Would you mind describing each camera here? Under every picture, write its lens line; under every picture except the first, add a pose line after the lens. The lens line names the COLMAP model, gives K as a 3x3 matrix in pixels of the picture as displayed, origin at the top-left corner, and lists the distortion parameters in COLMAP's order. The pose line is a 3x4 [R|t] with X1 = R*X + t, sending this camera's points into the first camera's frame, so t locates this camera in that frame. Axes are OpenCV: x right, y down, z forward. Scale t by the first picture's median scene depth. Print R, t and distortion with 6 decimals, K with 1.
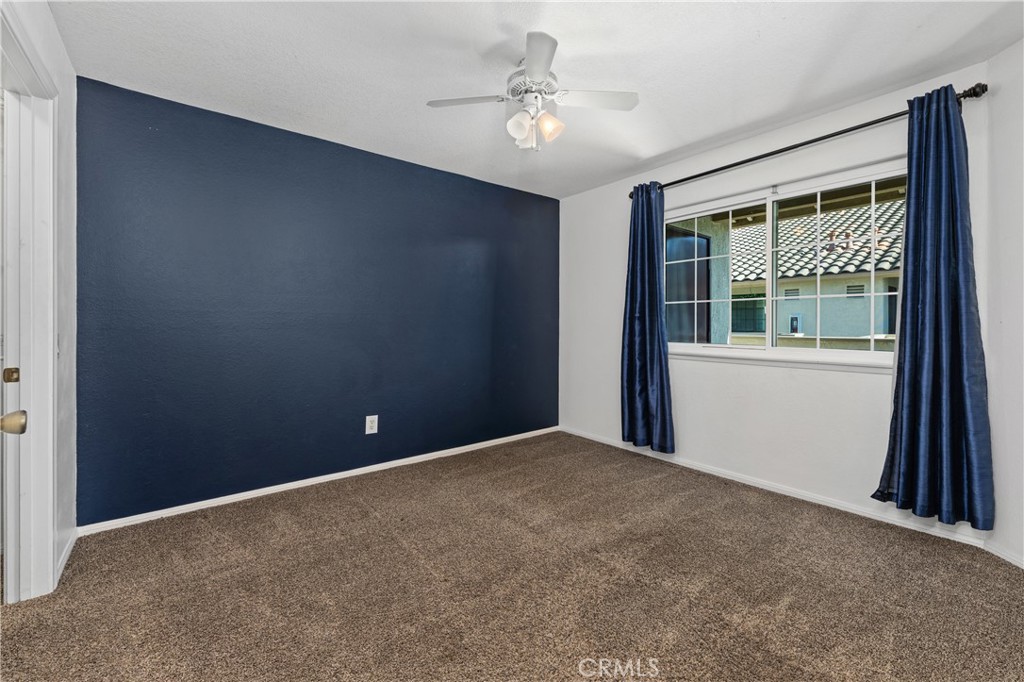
lens RADIAL K [[419.3, 0, 512.1], [0, 419.3, 324.1], [0, 0, 1]] dist [-0.001073, -0.000151]
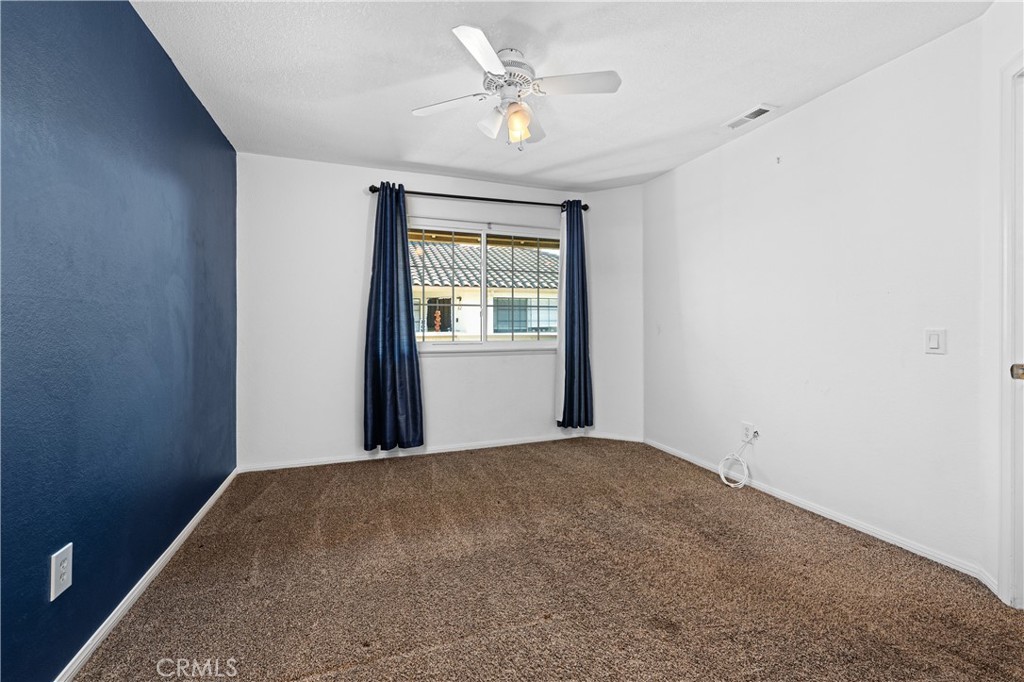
lens RADIAL K [[419.3, 0, 512.1], [0, 419.3, 324.1], [0, 0, 1]] dist [-0.001073, -0.000151]
pose [[0.317872, 0.002889, 0.948129, -0.581816], [0.004241, 0.999981, -0.004469, 0.004712], [-0.948124, 0.005441, 0.317854, 0.453712]]
